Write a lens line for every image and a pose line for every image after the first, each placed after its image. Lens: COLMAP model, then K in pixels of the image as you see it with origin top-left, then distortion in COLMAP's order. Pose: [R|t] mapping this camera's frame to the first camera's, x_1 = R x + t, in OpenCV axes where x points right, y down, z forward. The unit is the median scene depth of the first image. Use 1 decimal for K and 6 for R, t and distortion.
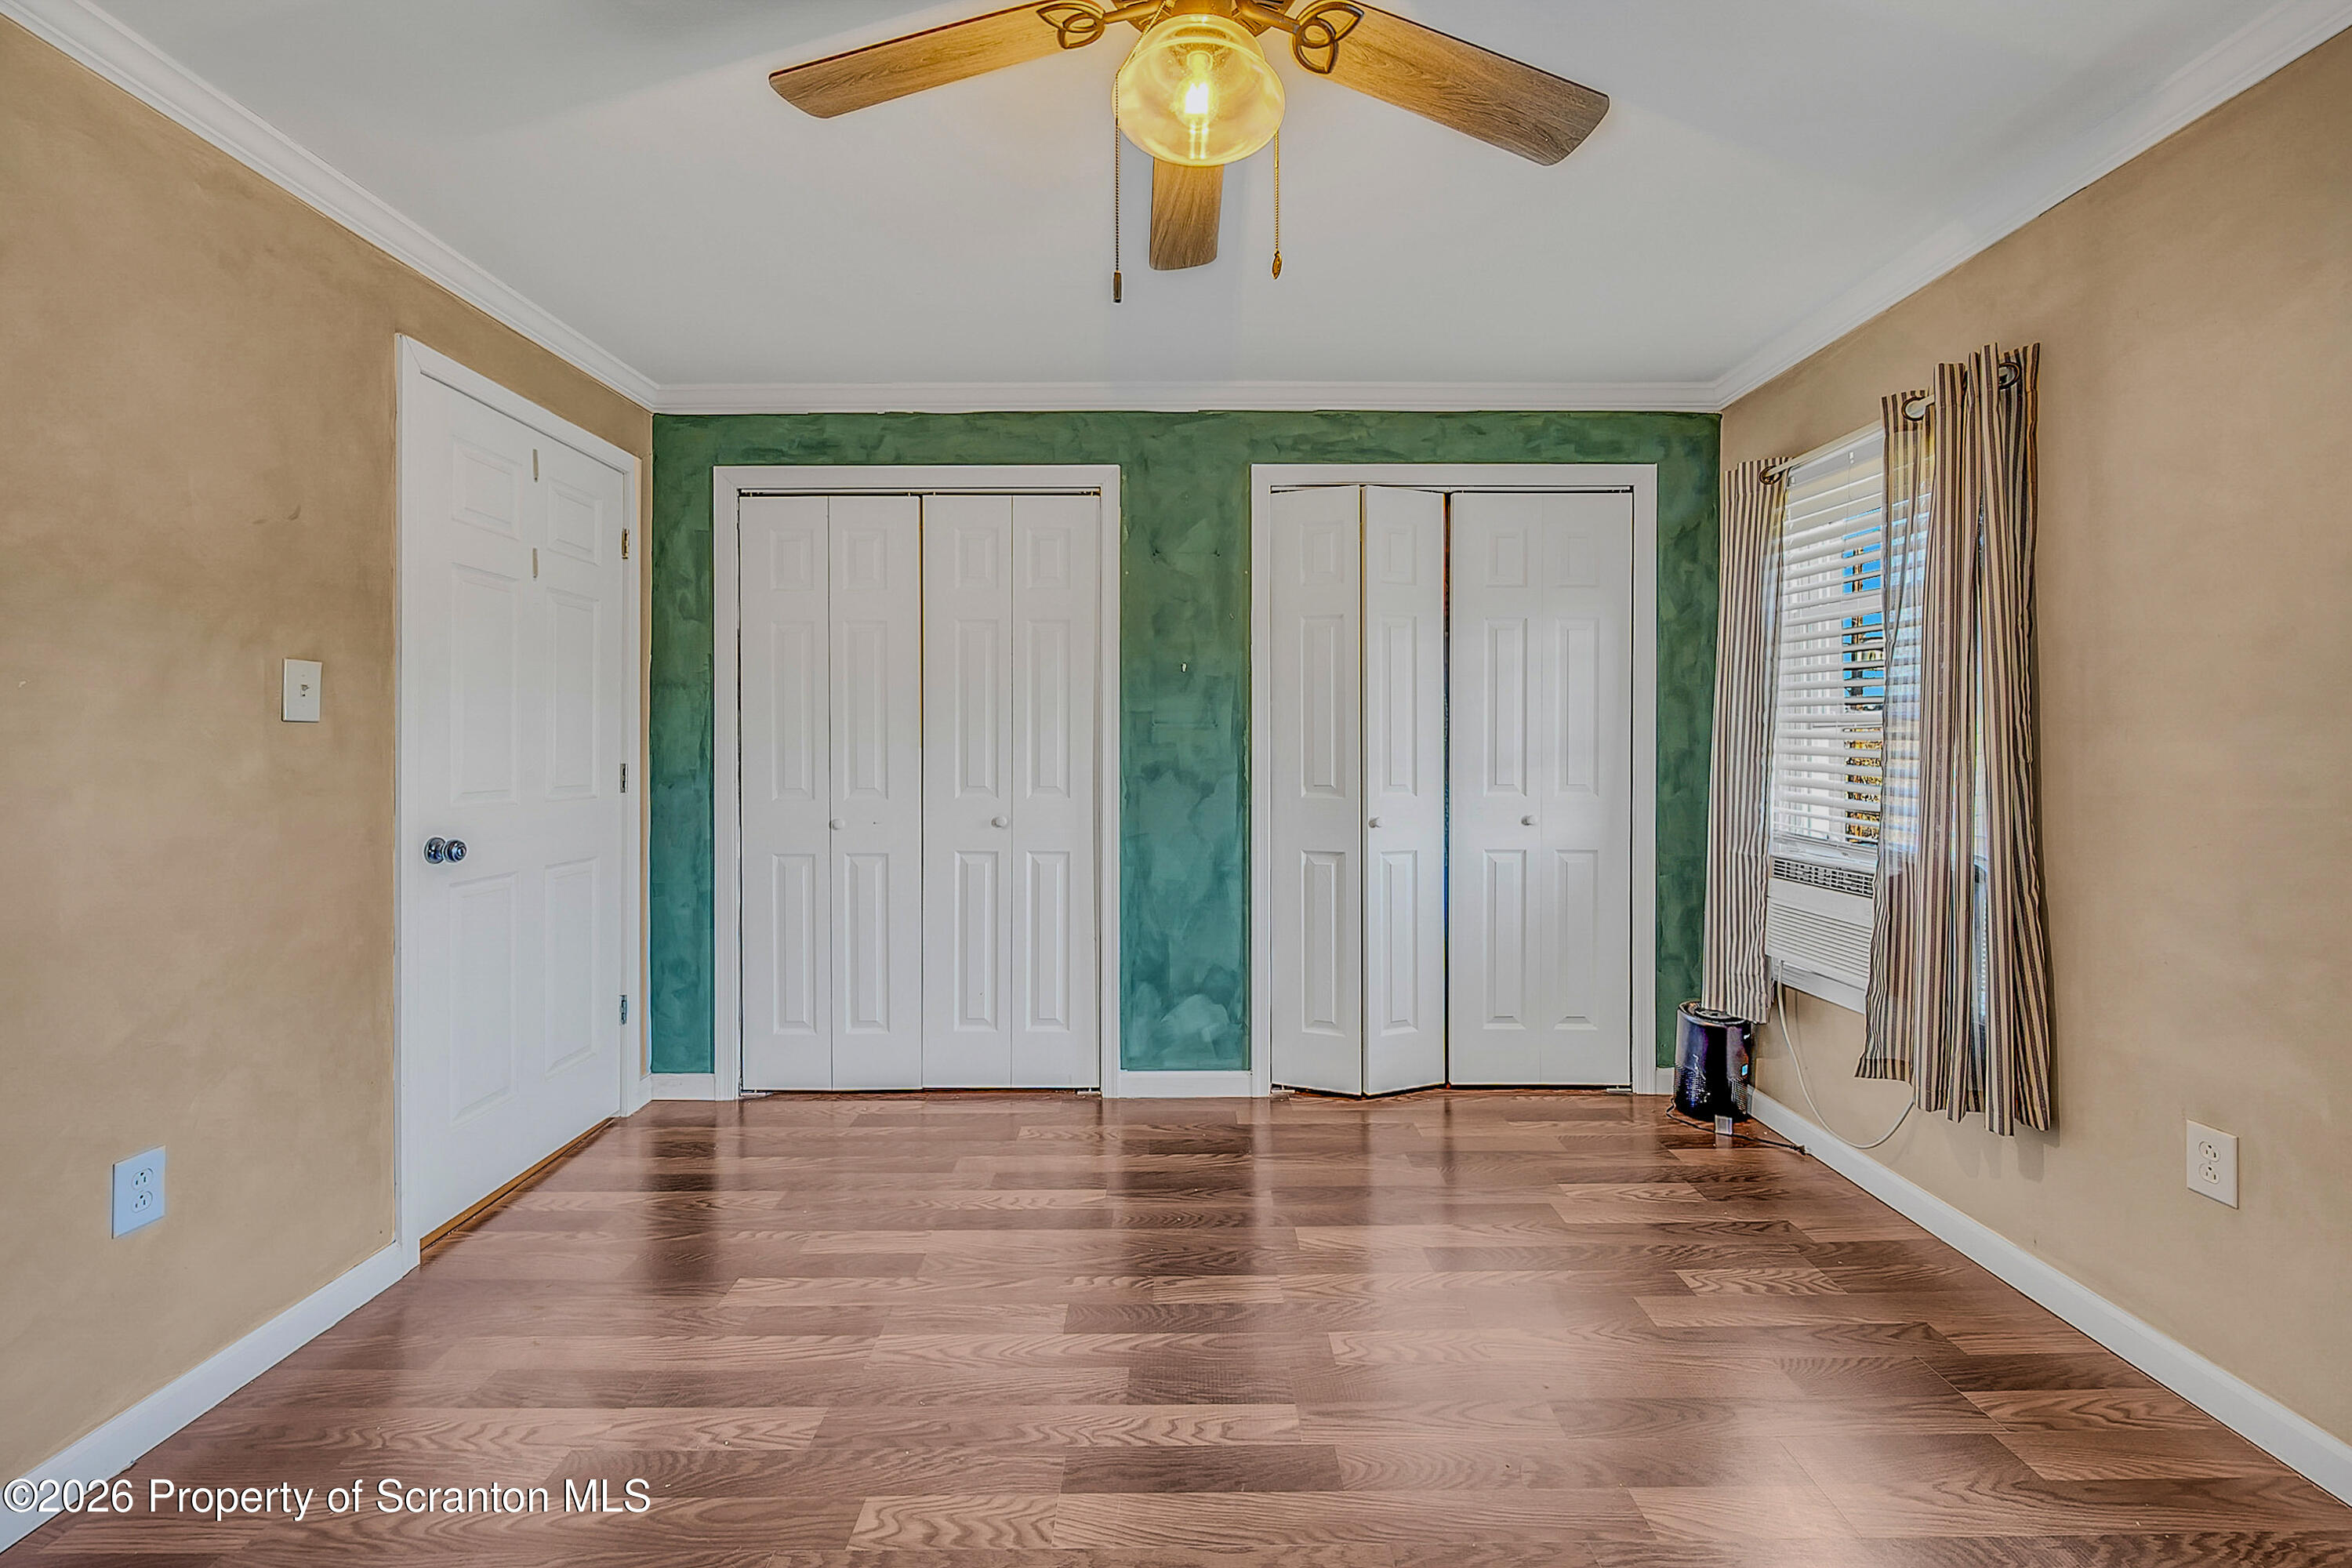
lens RADIAL K [[947.3, 0, 1186.2], [0, 947.3, 757.0], [0, 0, 1]] dist [0.002144, 0.000177]
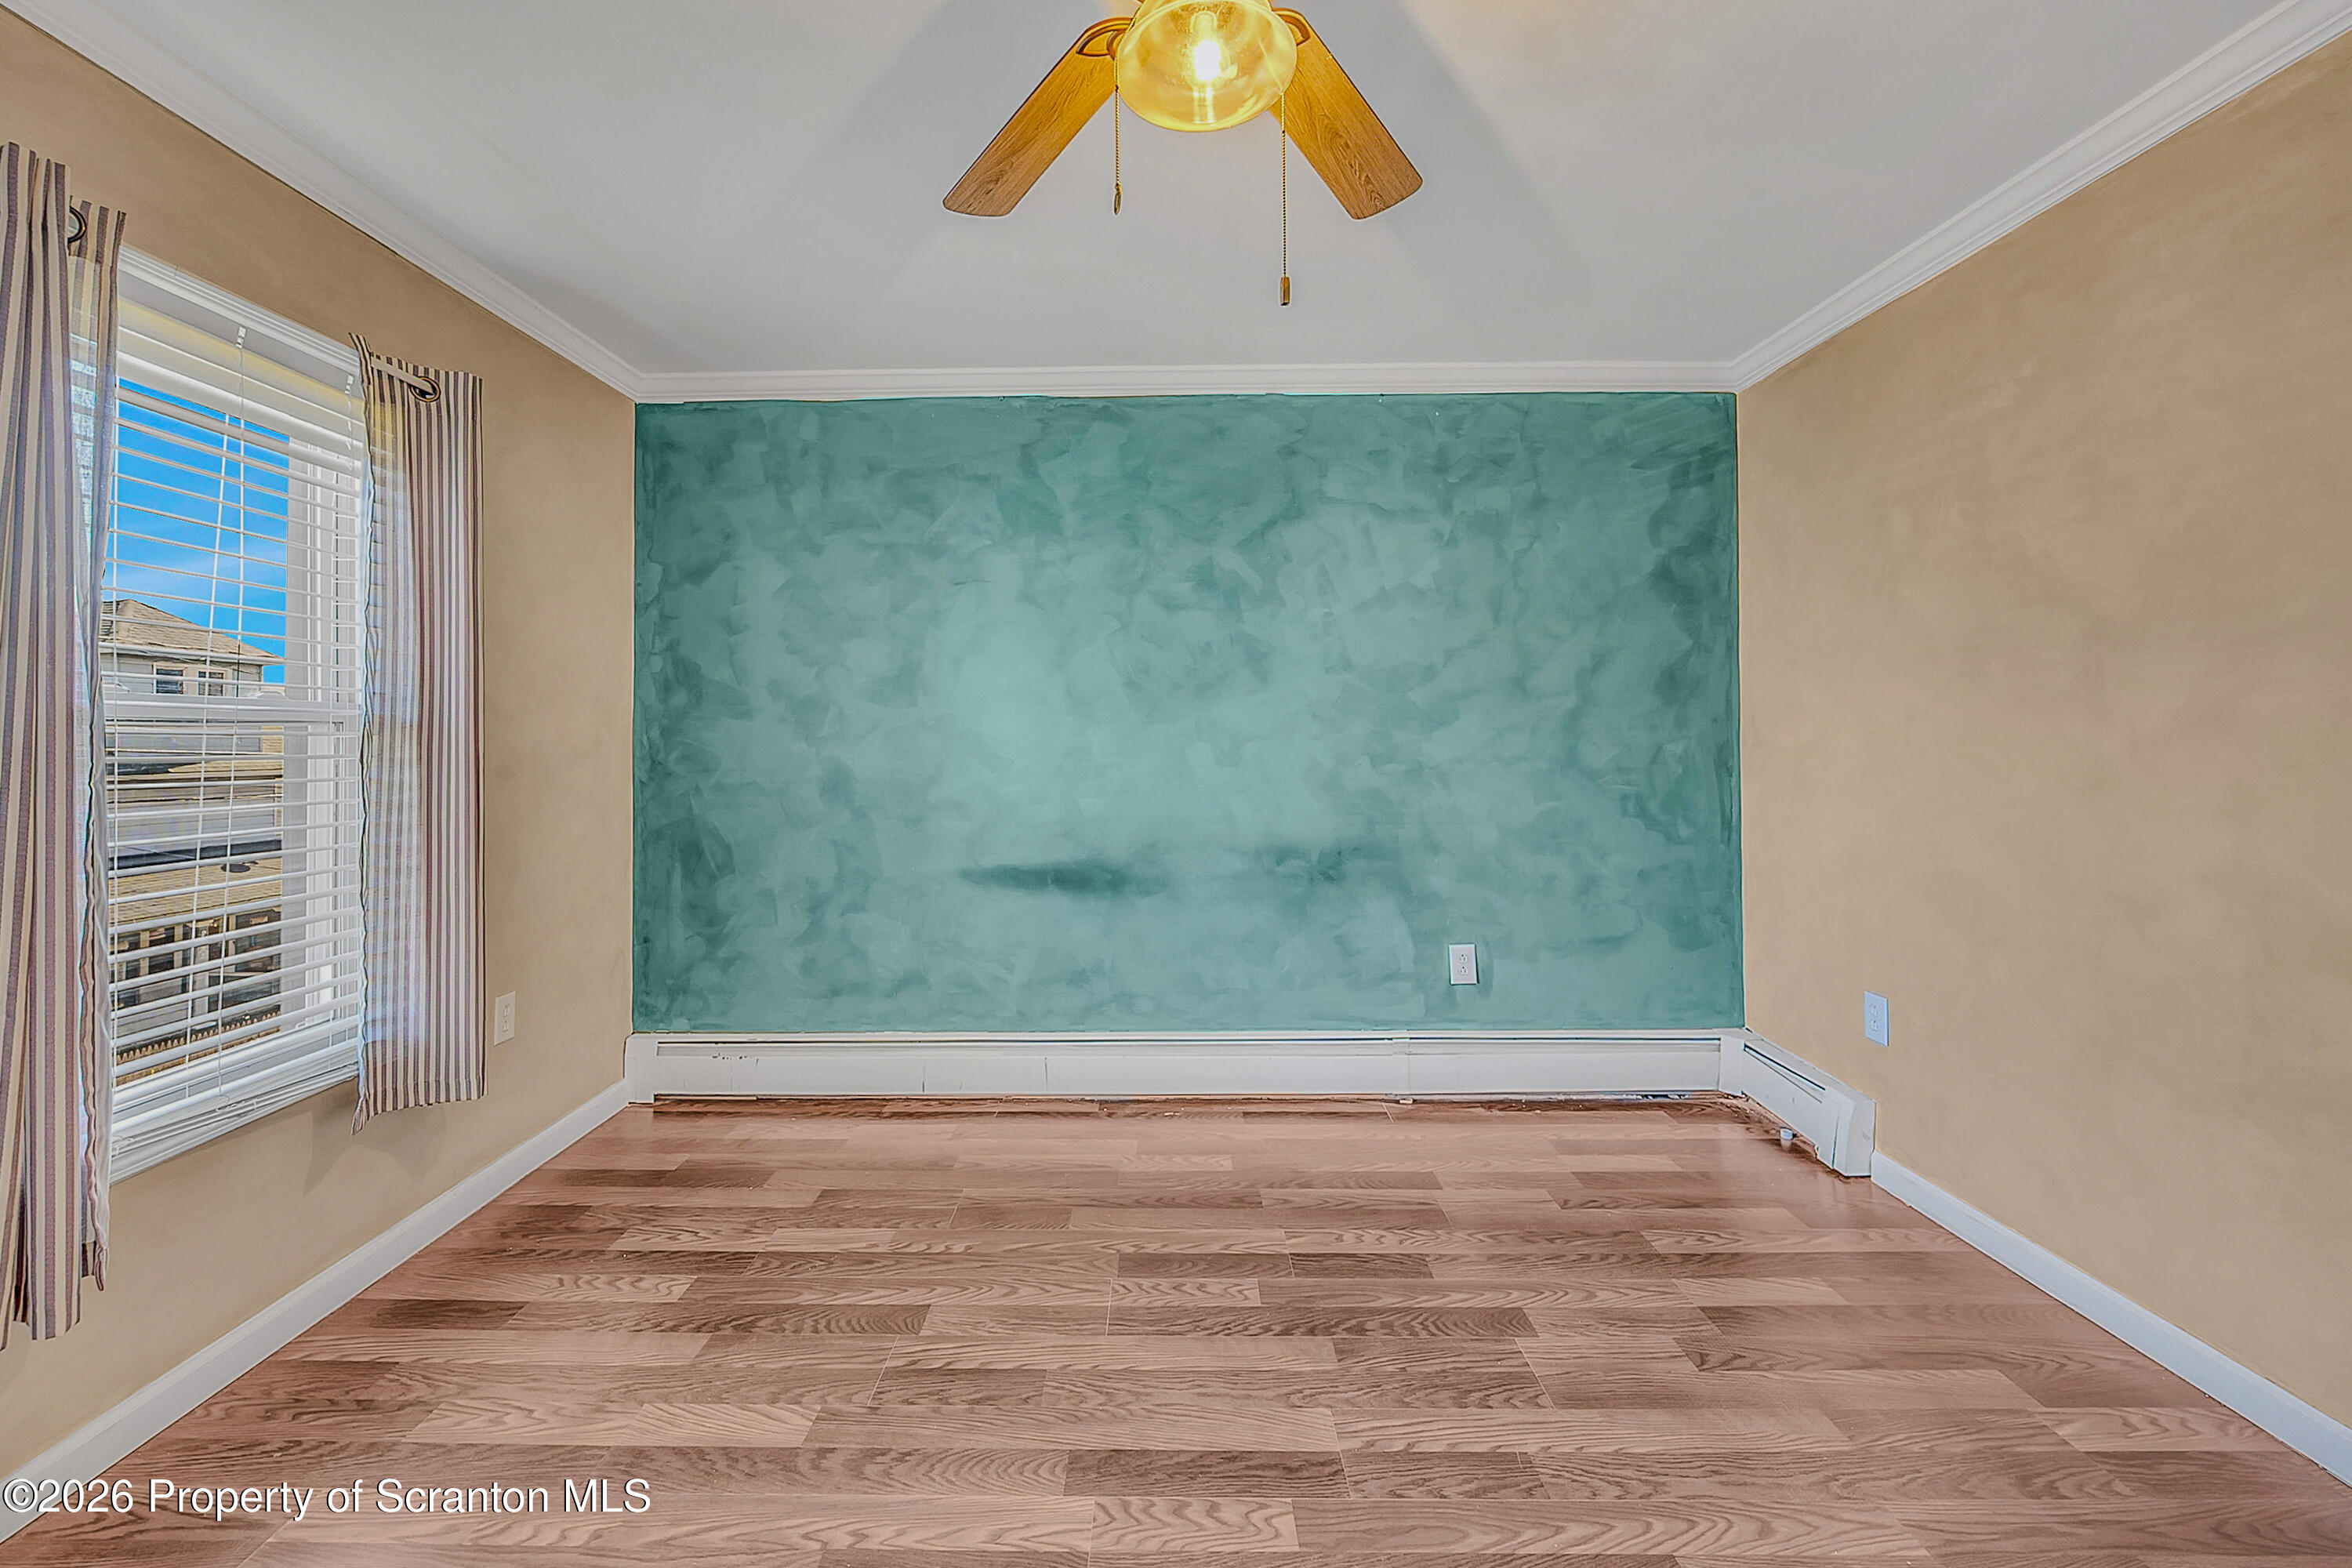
lens RADIAL K [[955.7, 0, 1174.0], [0, 955.7, 726.2], [0, 0, 1]] dist [-0.000091, 0.000000]
pose [[-0.999895, 0.010038, 0.010432, 0.017032], [0.010048, 0.999949, 0.000861, -0.010037], [-0.010423, 0.000966, -0.999945, 0.818001]]
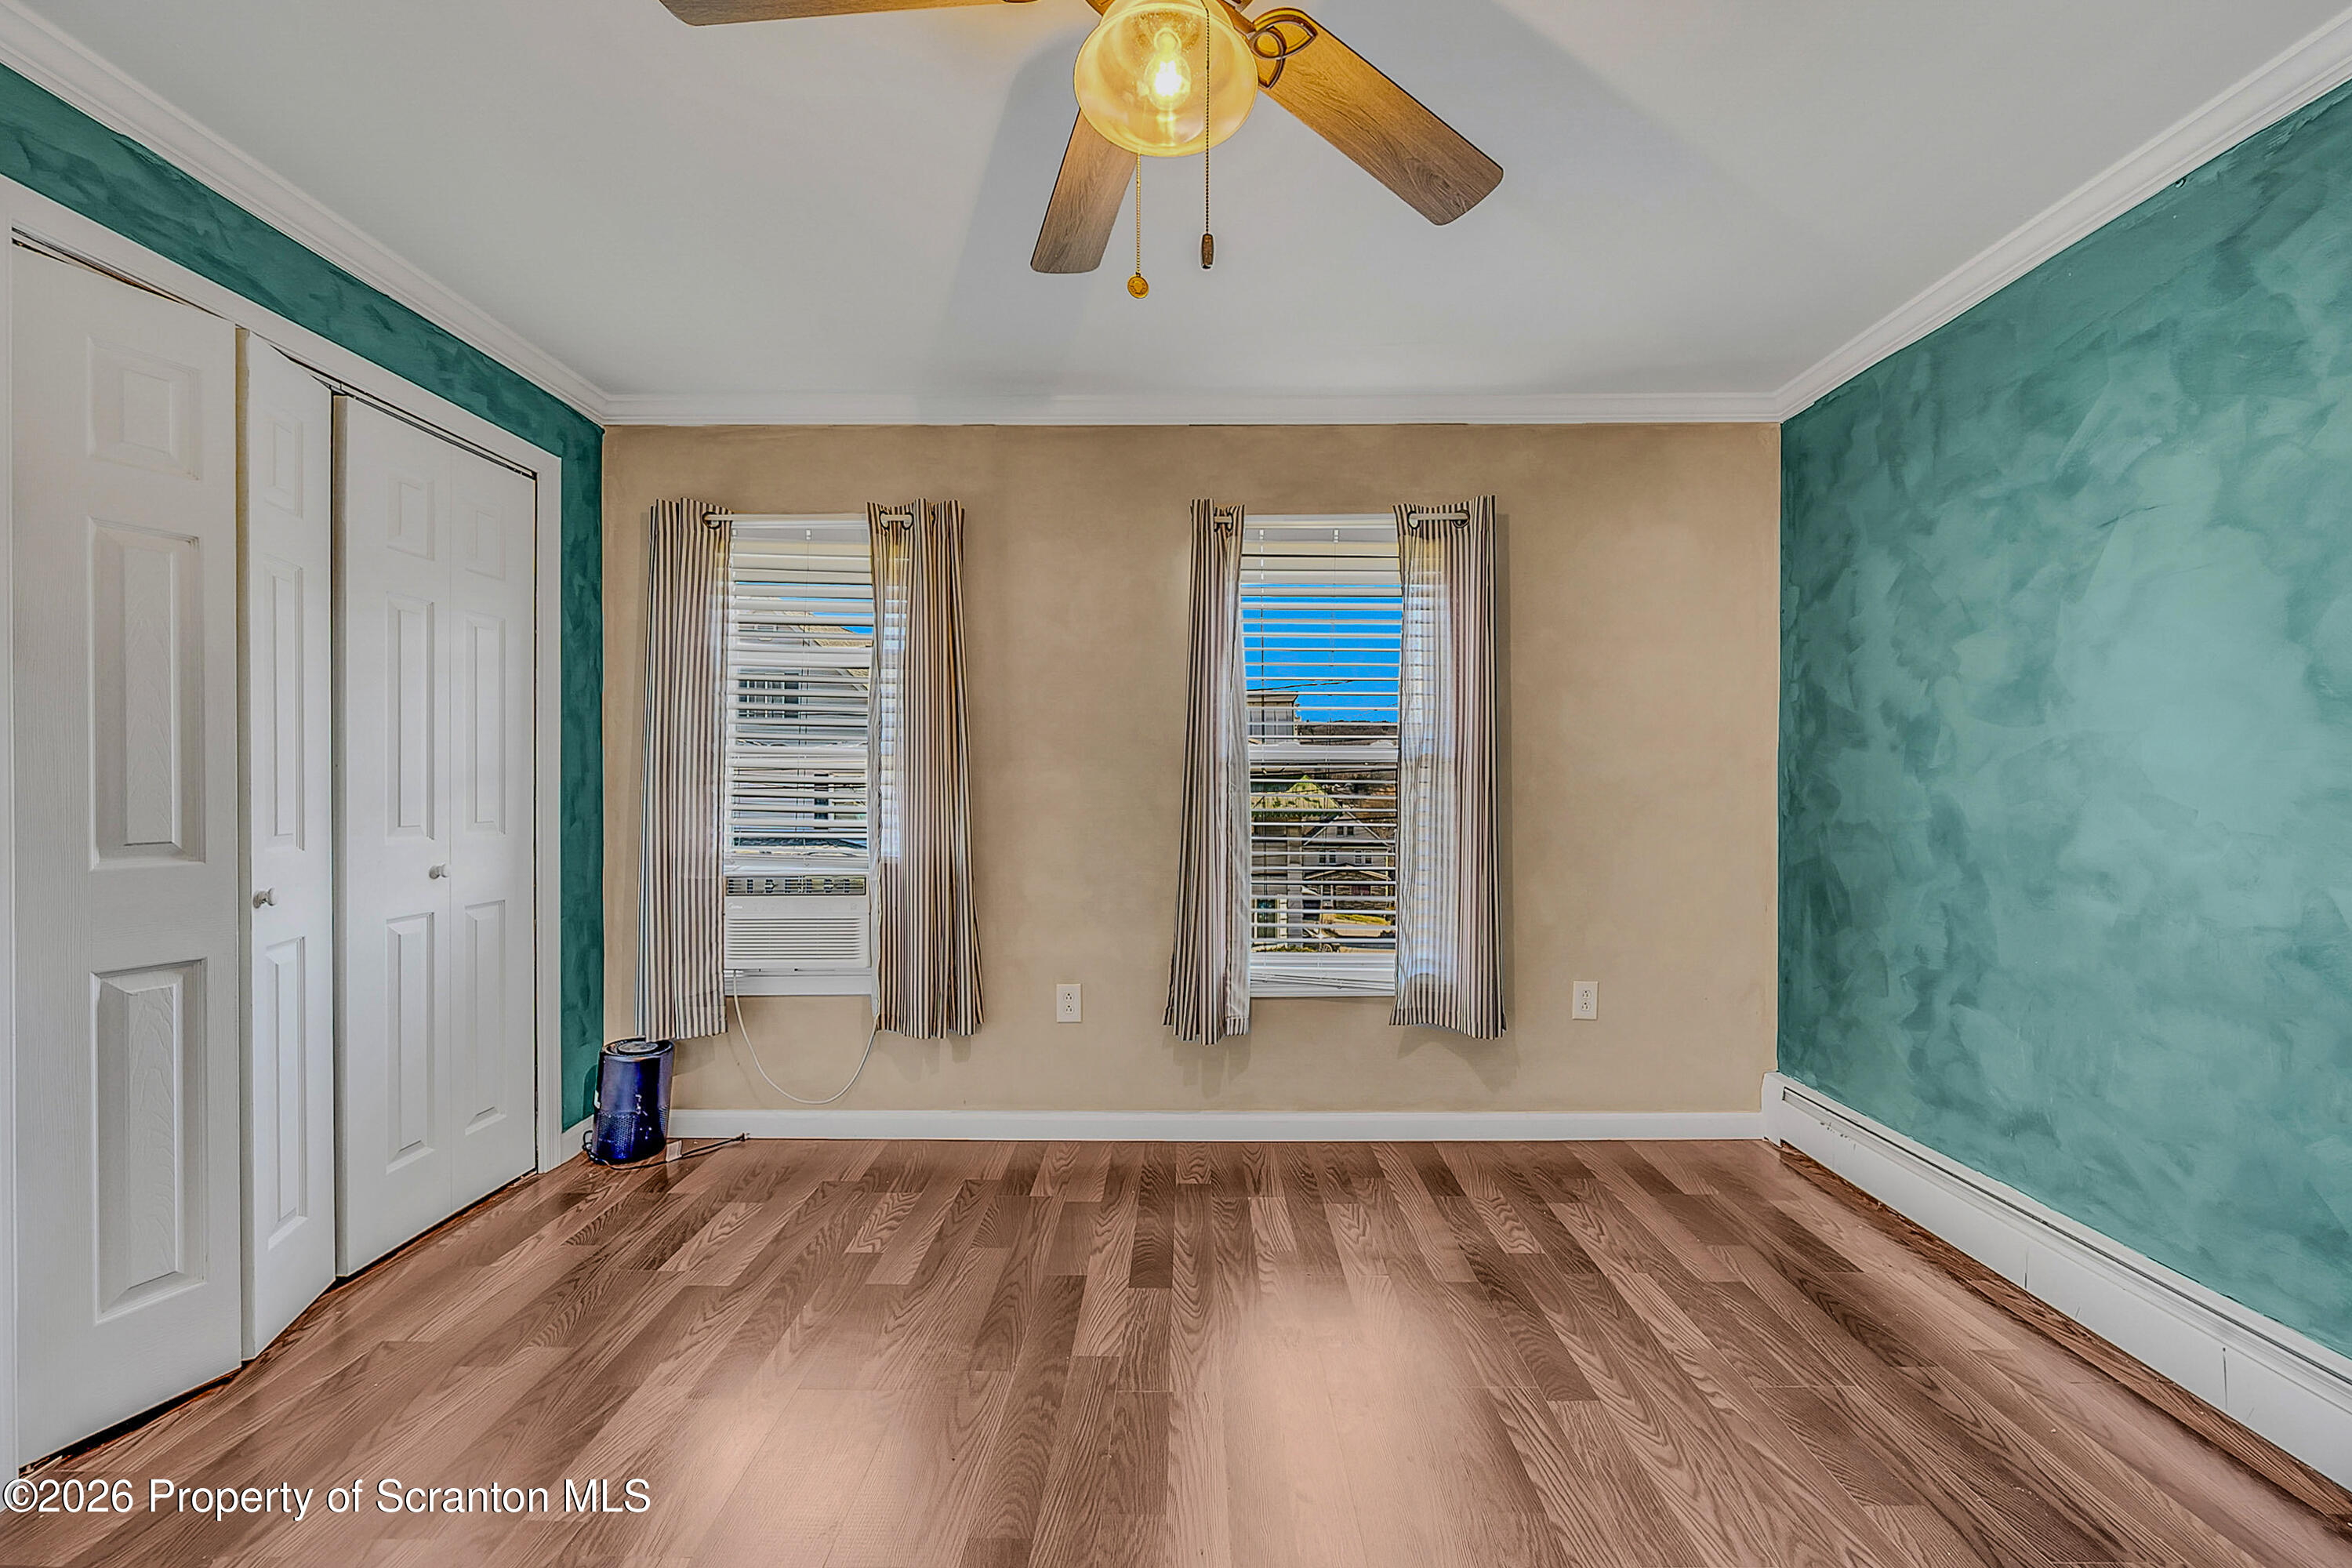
lens RADIAL K [[941.2, 0, 1179.2], [0, 941.2, 790.0], [0, 0, 1]] dist [-0.001748, 0.000024]
pose [[0.009272, -0.010270, 0.999904, -0.385848], [0.011375, 0.999884, 0.010165, 0.001140], [-0.999892, 0.011279, 0.009387, 0.410970]]
